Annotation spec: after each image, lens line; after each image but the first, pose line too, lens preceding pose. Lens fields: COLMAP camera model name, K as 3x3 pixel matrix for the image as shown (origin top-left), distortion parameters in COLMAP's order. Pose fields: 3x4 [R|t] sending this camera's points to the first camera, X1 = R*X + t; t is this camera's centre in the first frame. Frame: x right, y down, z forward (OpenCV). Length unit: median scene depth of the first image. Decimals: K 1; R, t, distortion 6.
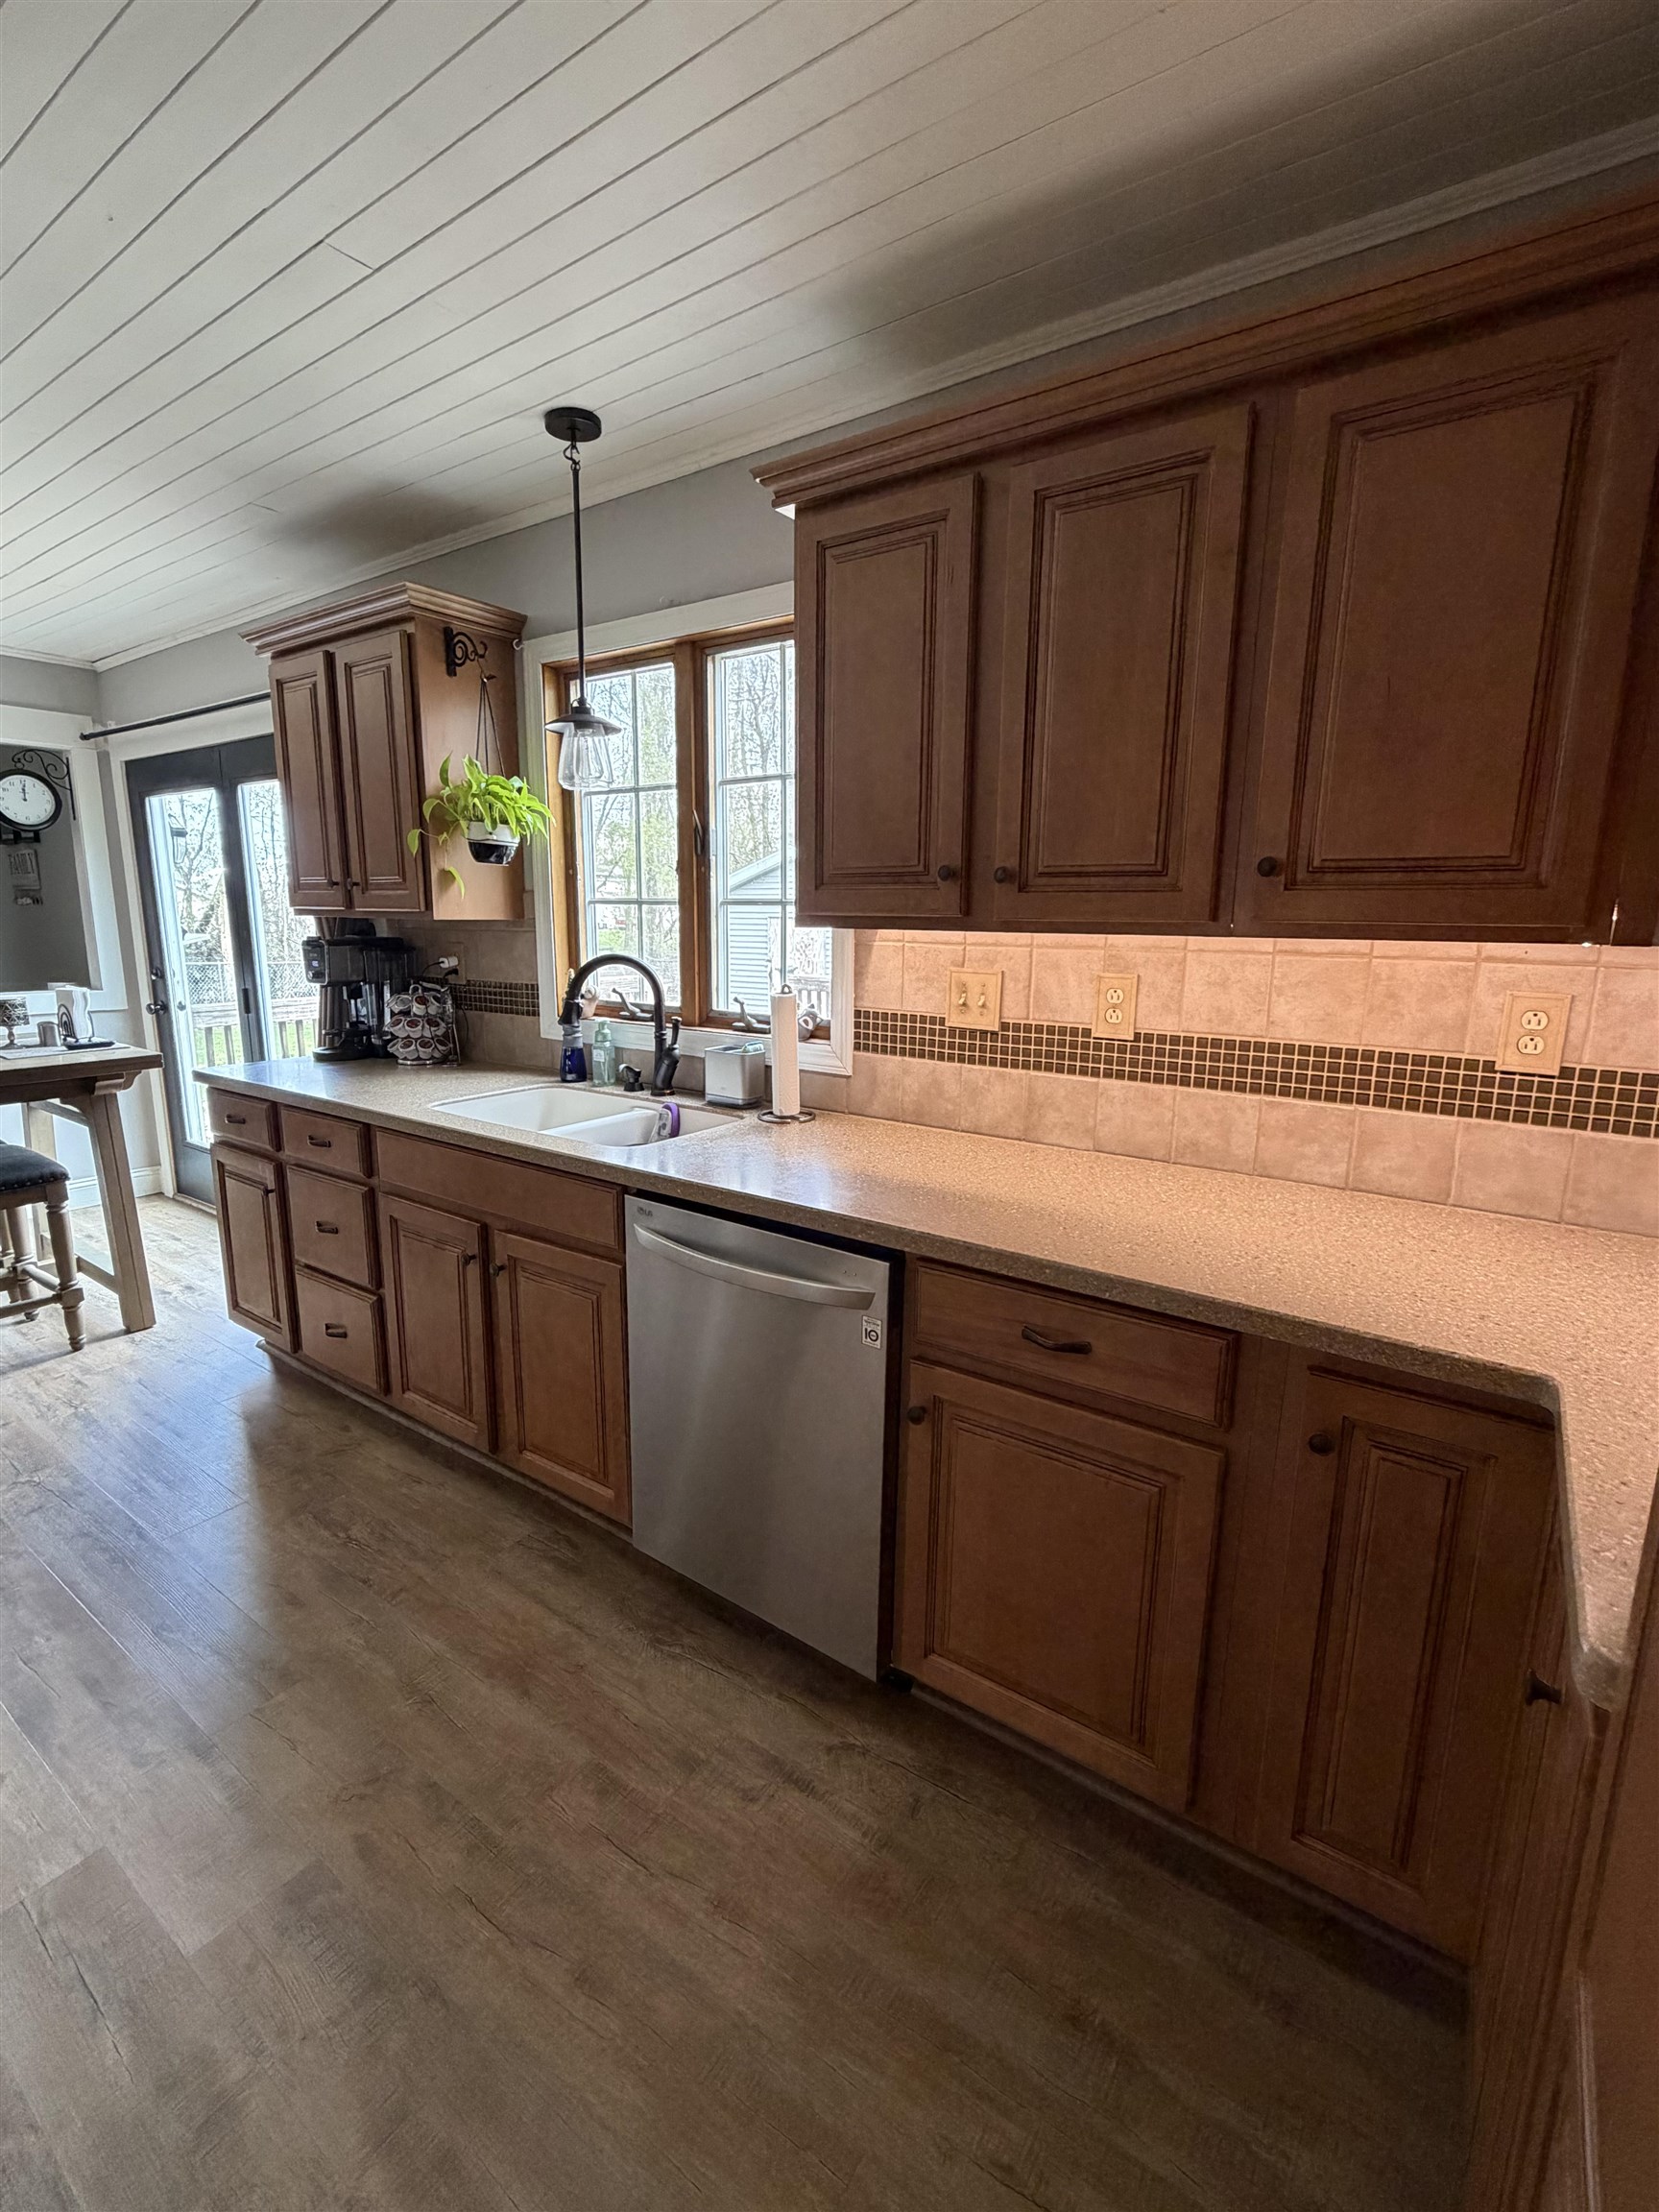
lens RADIAL K [[997.6, 0, 829.5], [0, 997.6, 1106.0], [0, 0, 1]] dist [0.002080, 0.000928]
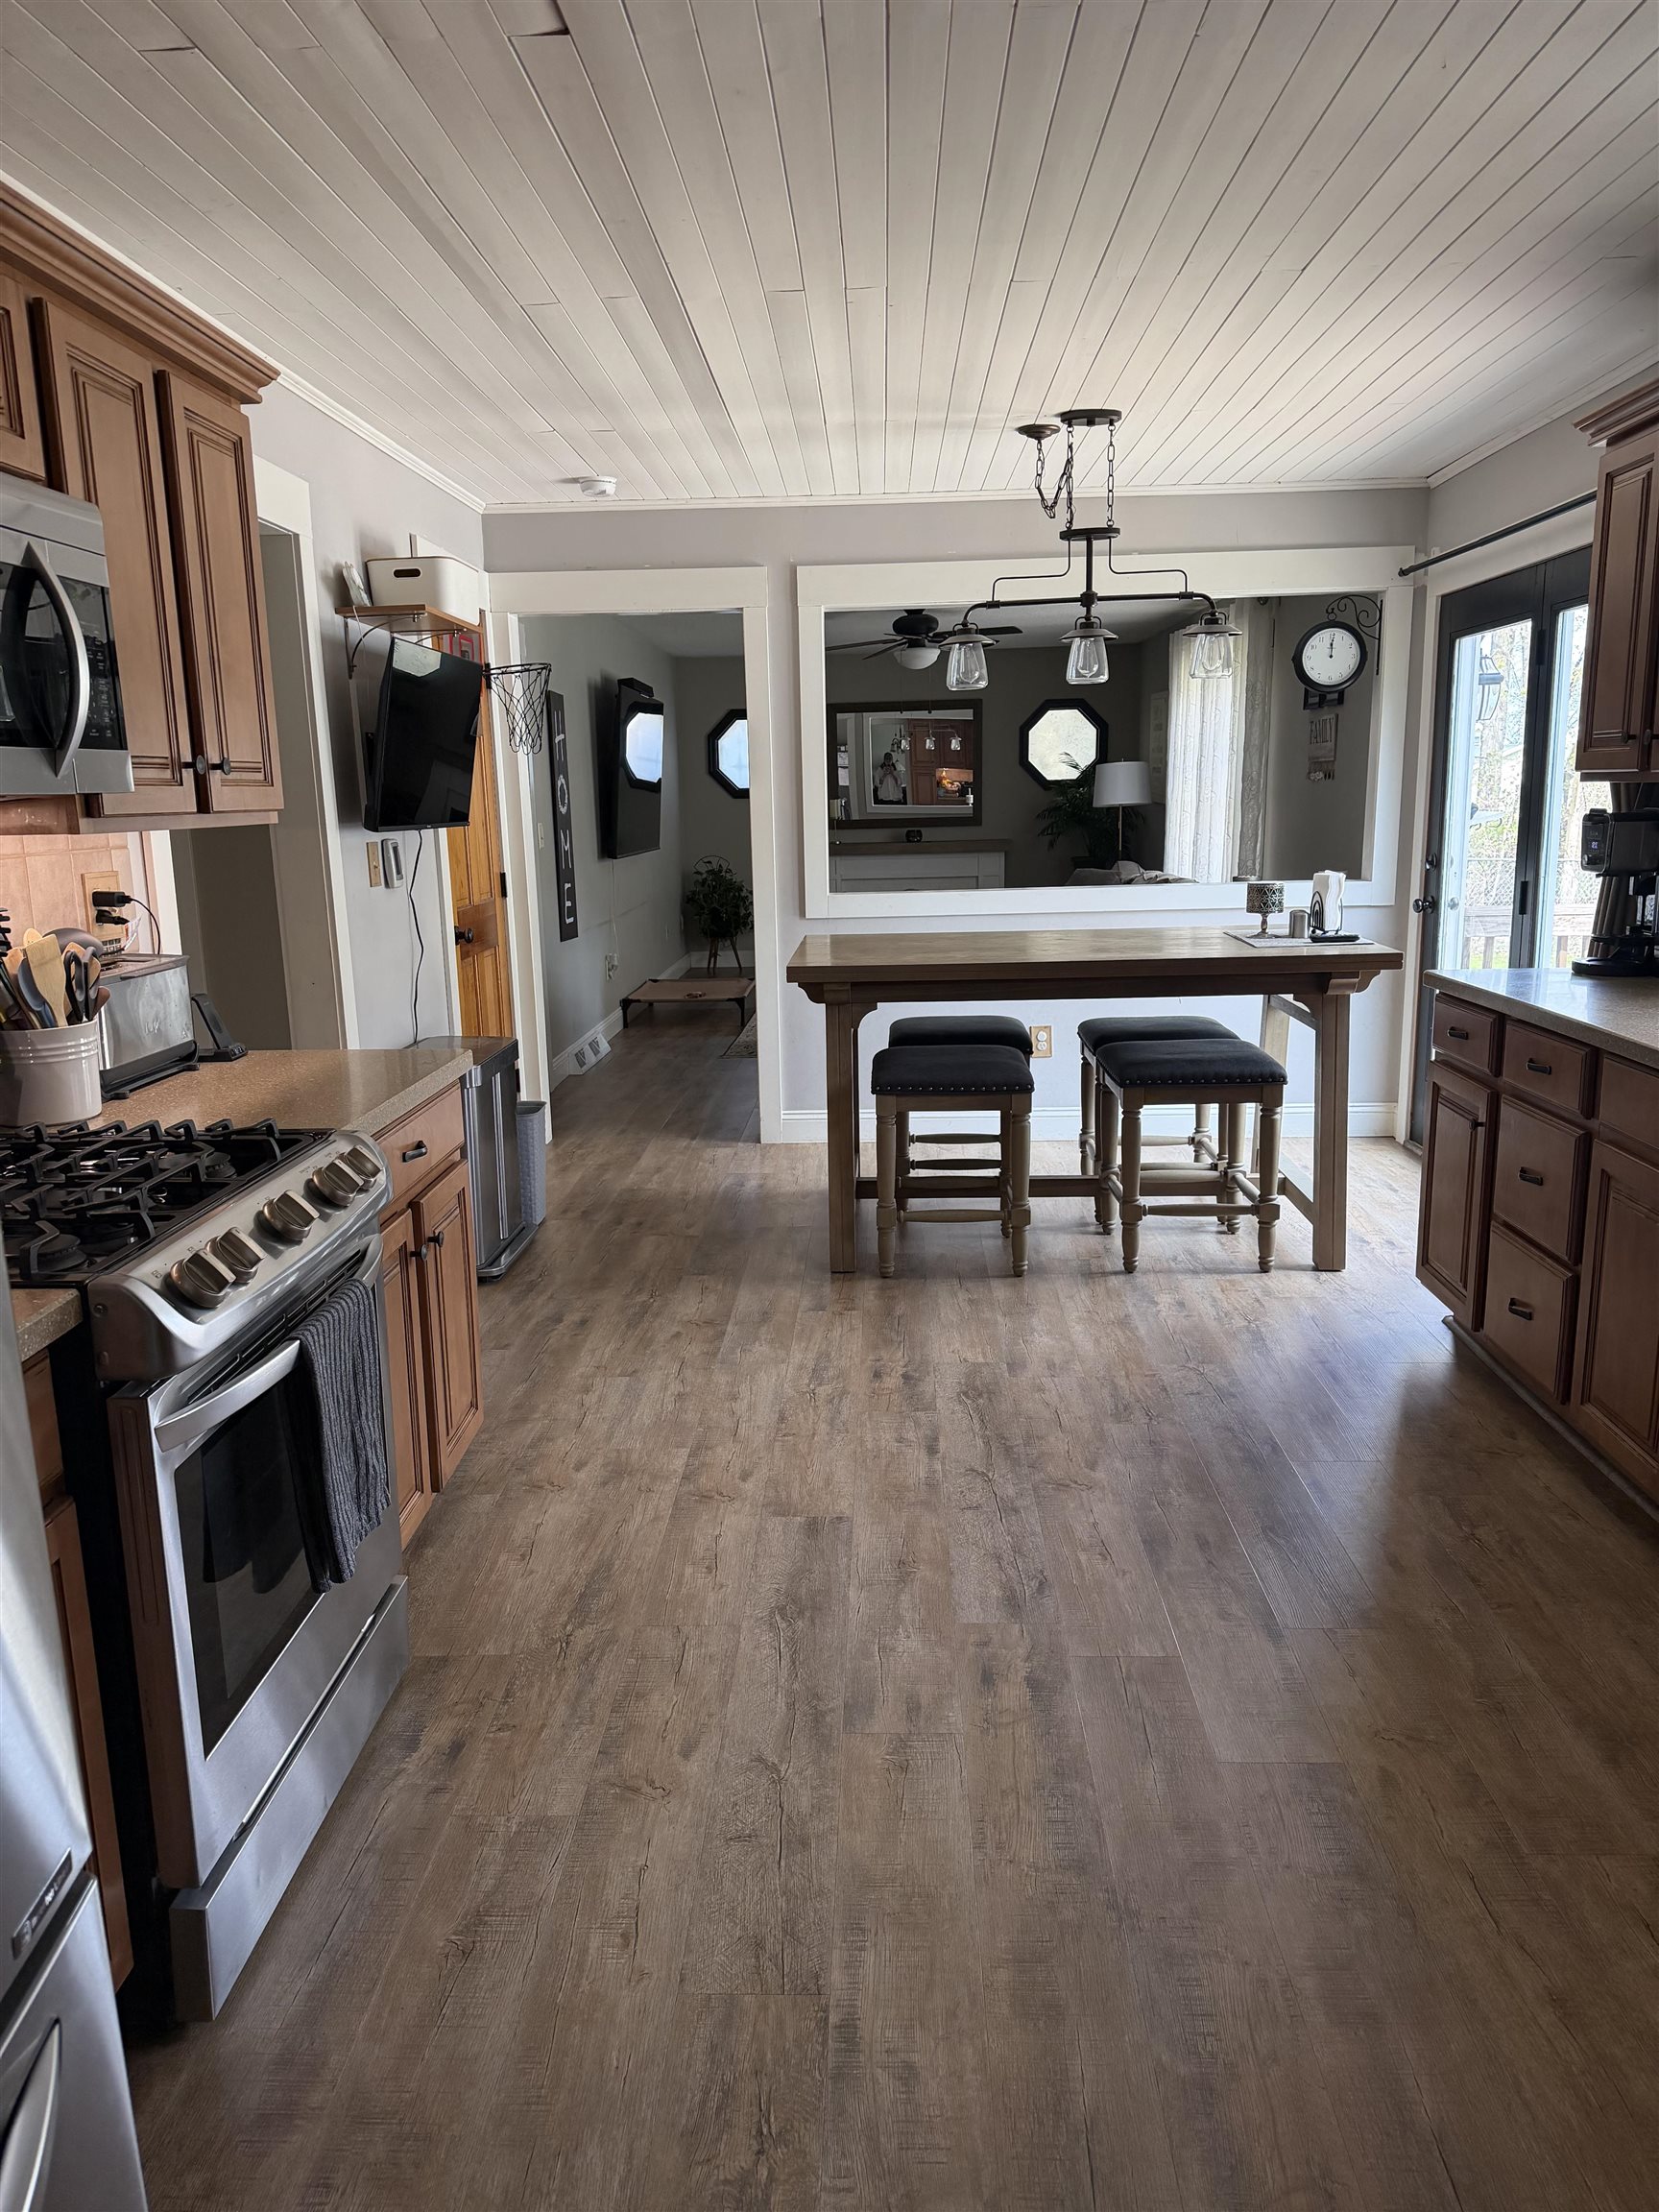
lens RADIAL K [[1523.2, 0, 829.5], [0, 1523.2, 1106.0], [0, 0, 1]] dist [0.058868, -0.086507]
pose [[0.555850, 0.147842, -0.818030, 0.145050], [-0.135159, 0.987037, 0.086546, 0.030222], [0.820221, 0.062458, 0.568627, -0.125551]]
